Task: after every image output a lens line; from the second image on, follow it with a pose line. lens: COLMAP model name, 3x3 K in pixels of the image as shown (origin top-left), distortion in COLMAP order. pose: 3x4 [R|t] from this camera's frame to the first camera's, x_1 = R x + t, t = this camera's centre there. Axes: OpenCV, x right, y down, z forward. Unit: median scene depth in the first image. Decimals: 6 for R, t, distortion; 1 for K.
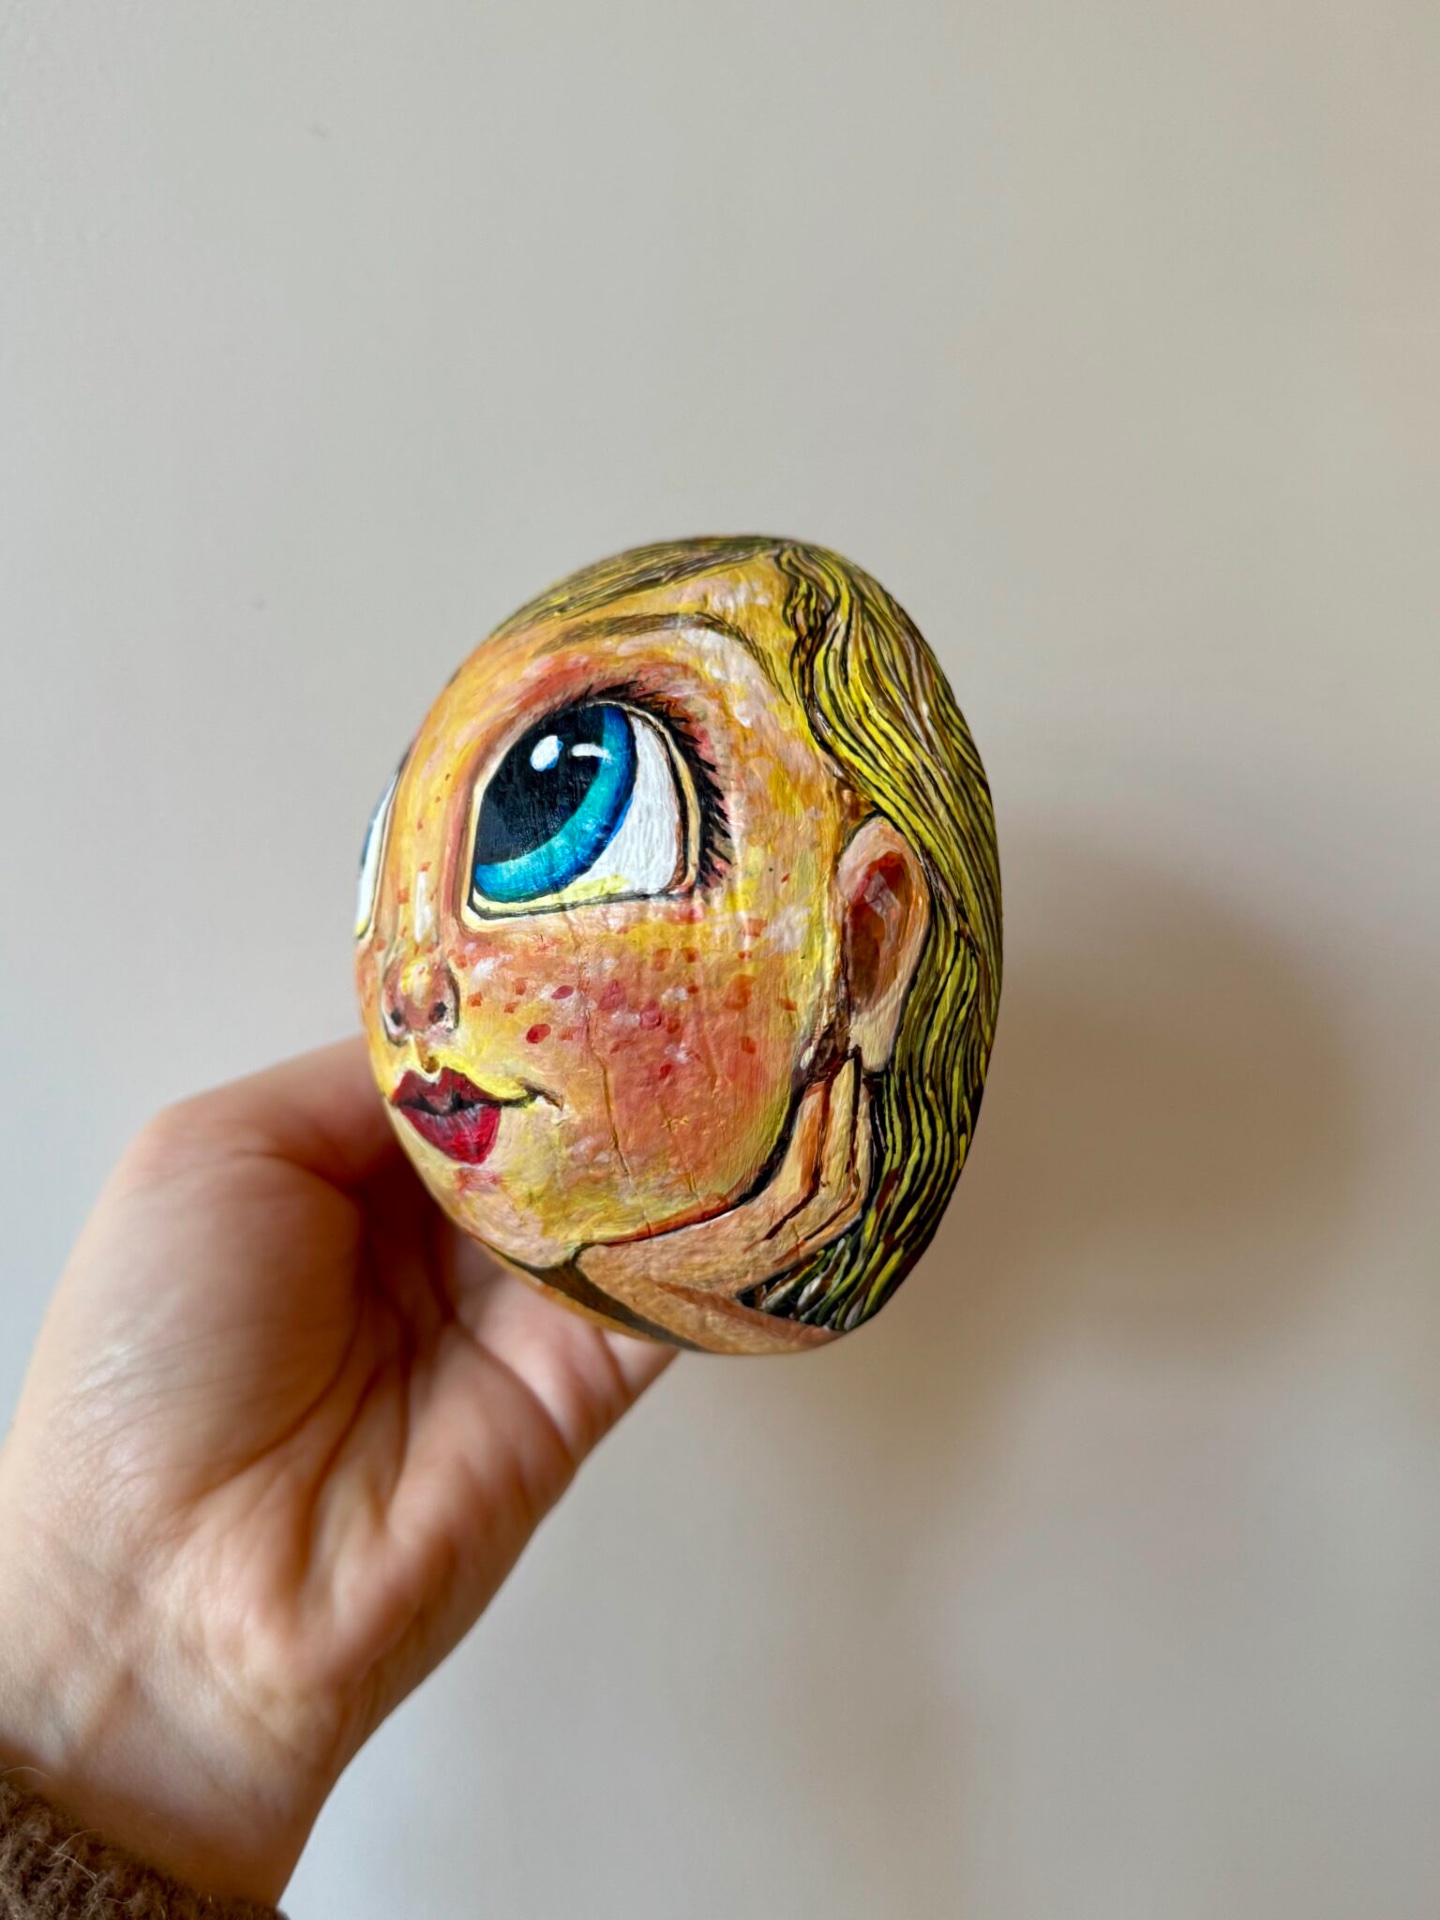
lens RADIAL K [[1681.7, 0, 720.0], [0, 1681.7, 960.0], [0, 0, 1]] dist [0.117200, -0.005190]
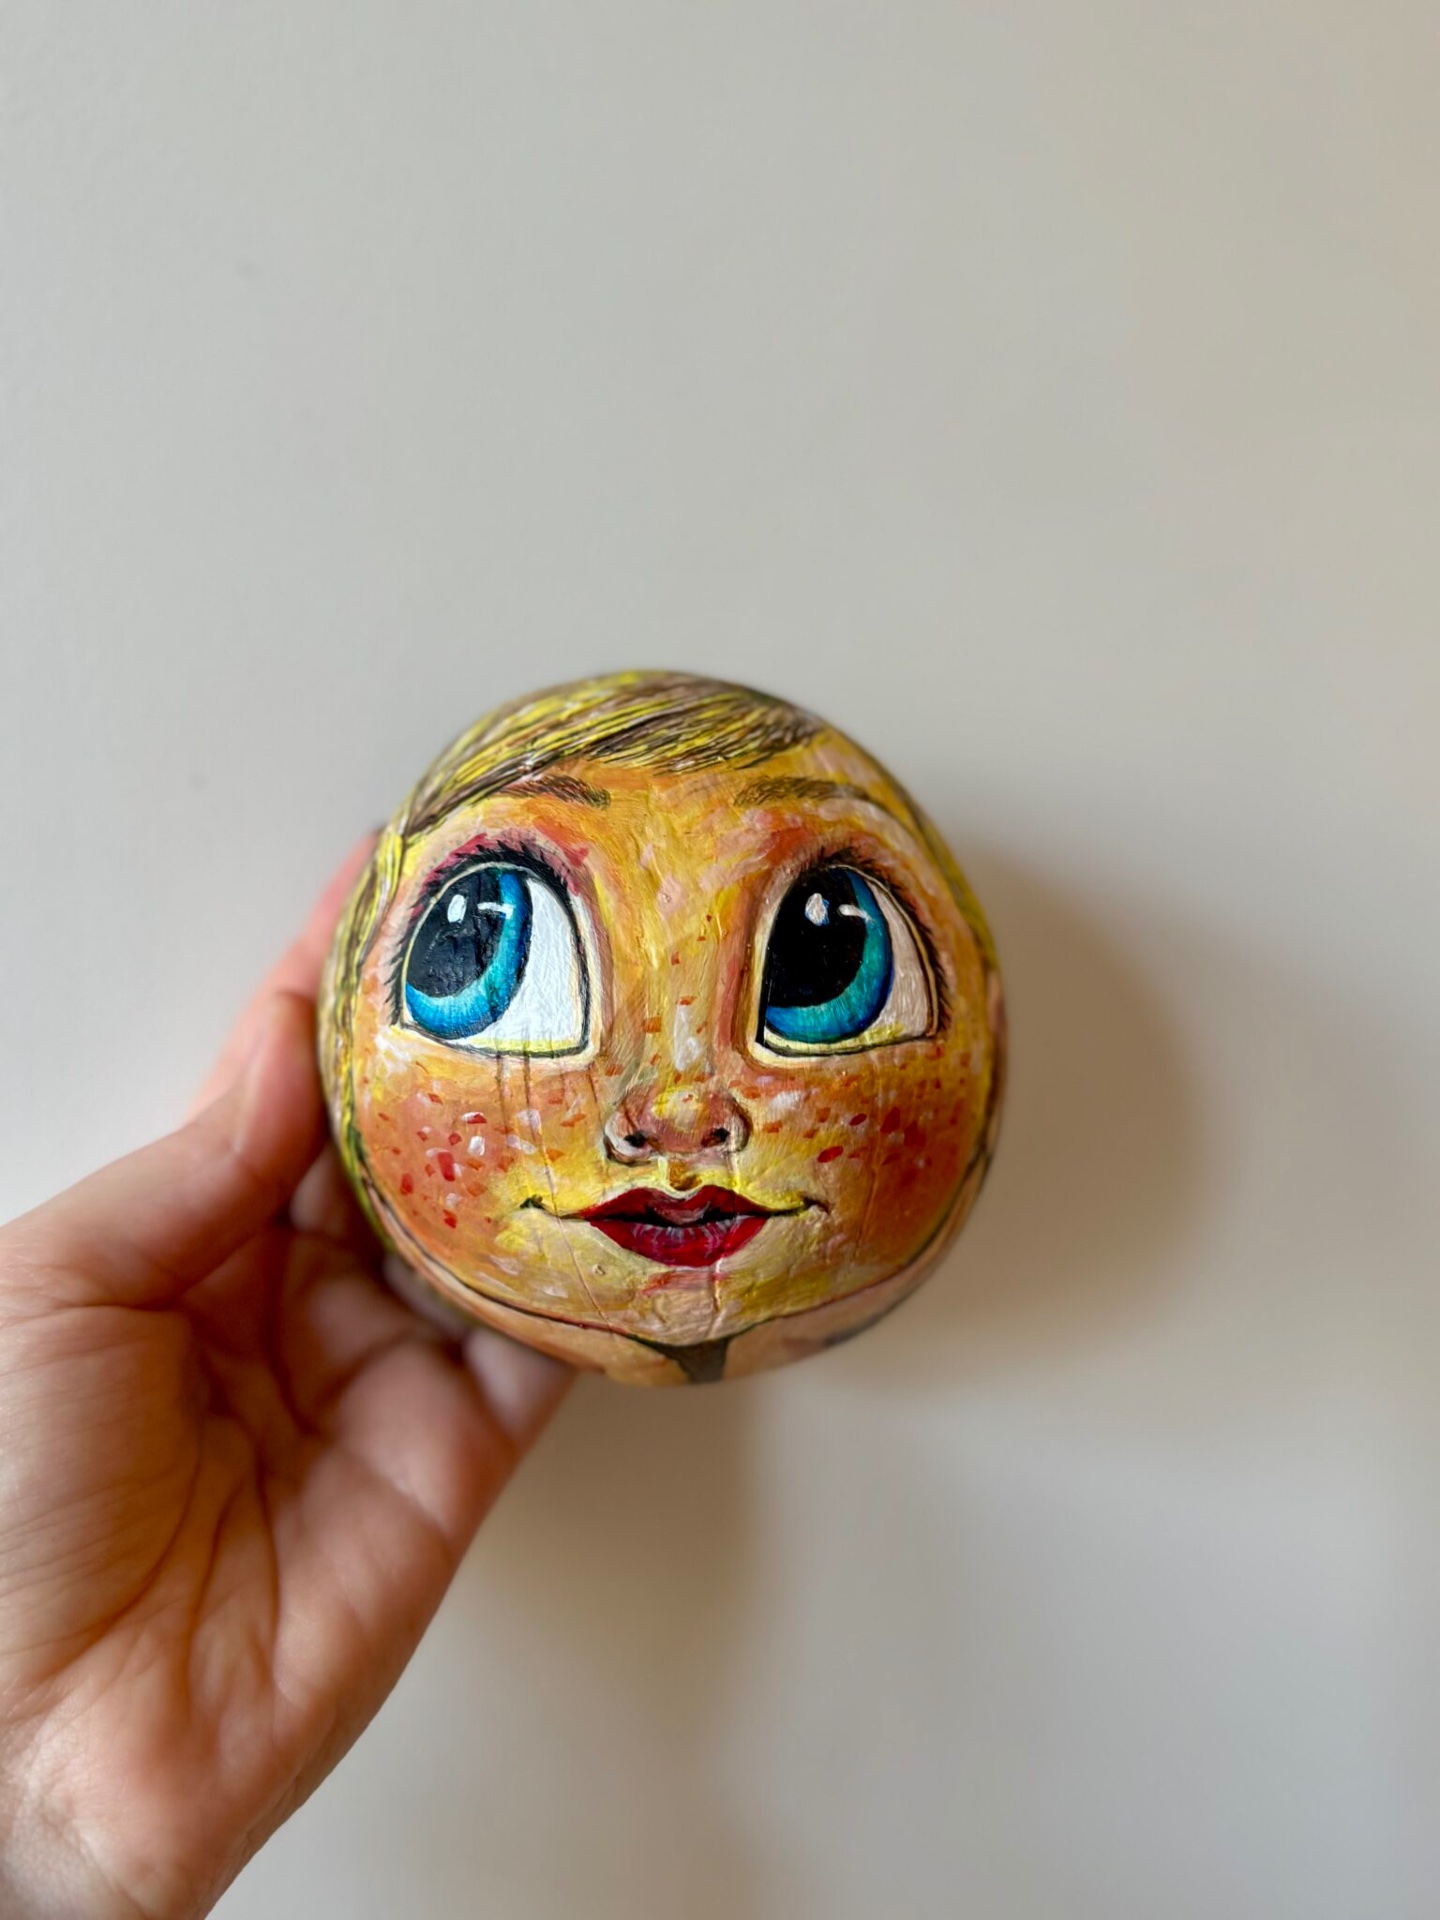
lens RADIAL K [[1681.7, 0, 720.0], [0, 1681.7, 960.0], [0, 0, 1]] dist [0.117200, -0.005190]
pose [[0.585089, -0.017640, 0.810777, -1.067533], [-0.063009, 0.995752, 0.067135, -0.159881], [-0.808518, -0.090366, 0.581492, 0.377125]]
